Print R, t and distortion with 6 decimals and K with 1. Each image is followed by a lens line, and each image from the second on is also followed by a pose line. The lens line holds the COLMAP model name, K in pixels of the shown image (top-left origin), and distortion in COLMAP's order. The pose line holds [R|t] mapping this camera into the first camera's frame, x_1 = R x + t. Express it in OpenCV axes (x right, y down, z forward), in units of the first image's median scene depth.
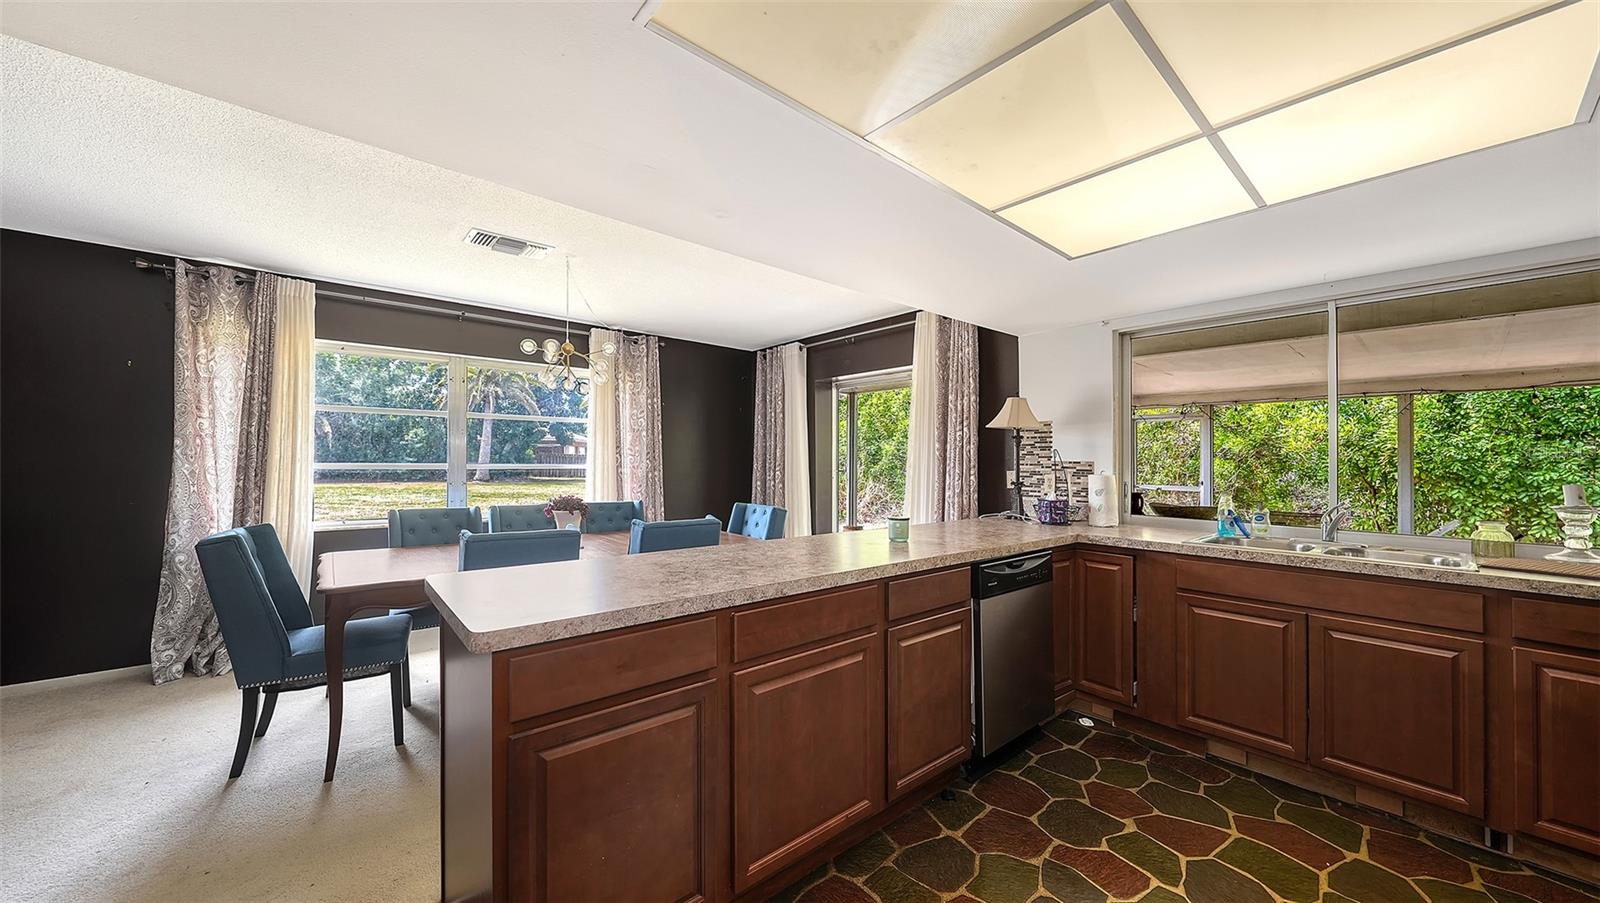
lens RADIAL K [[560.5, 0, 808.9], [0, 560.5, 455.1], [0, 0, 1]] dist [-0.006820, -0.000056]
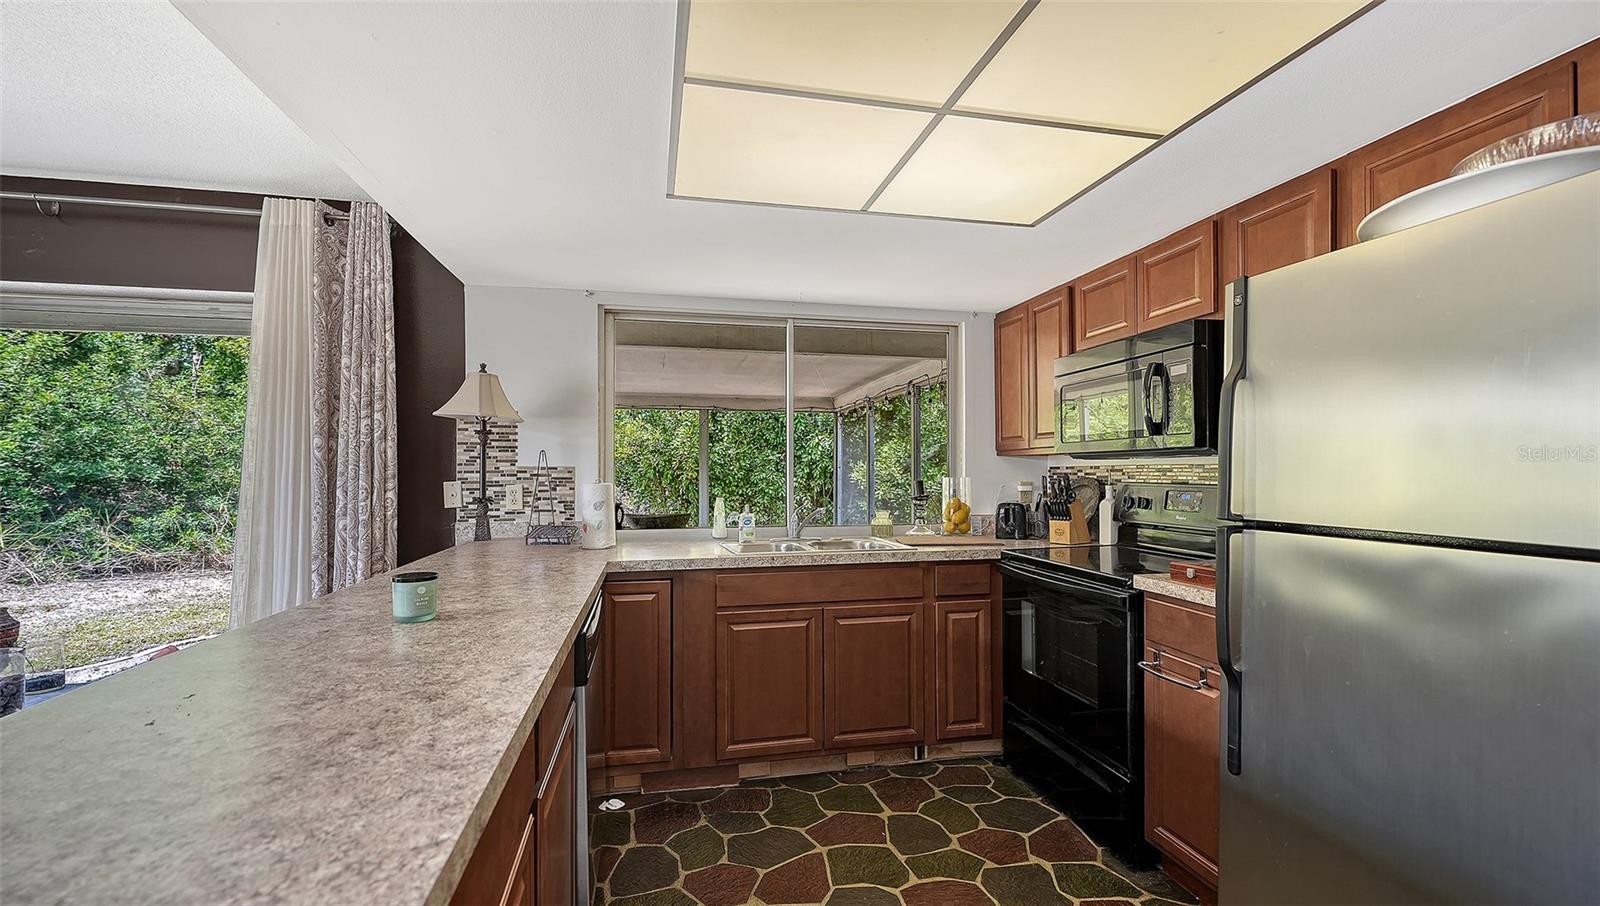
lens RADIAL K [[657.1, 0, 801.6], [0, 657.1, 459.5], [0, 0, 1]] dist [-0.001086, -0.000203]
pose [[0.474687, 0.004153, 0.880145, -0.134353], [-0.003502, 0.999990, -0.002829, 0.002324], [-0.880148, -0.001739, 0.474696, 0.253086]]
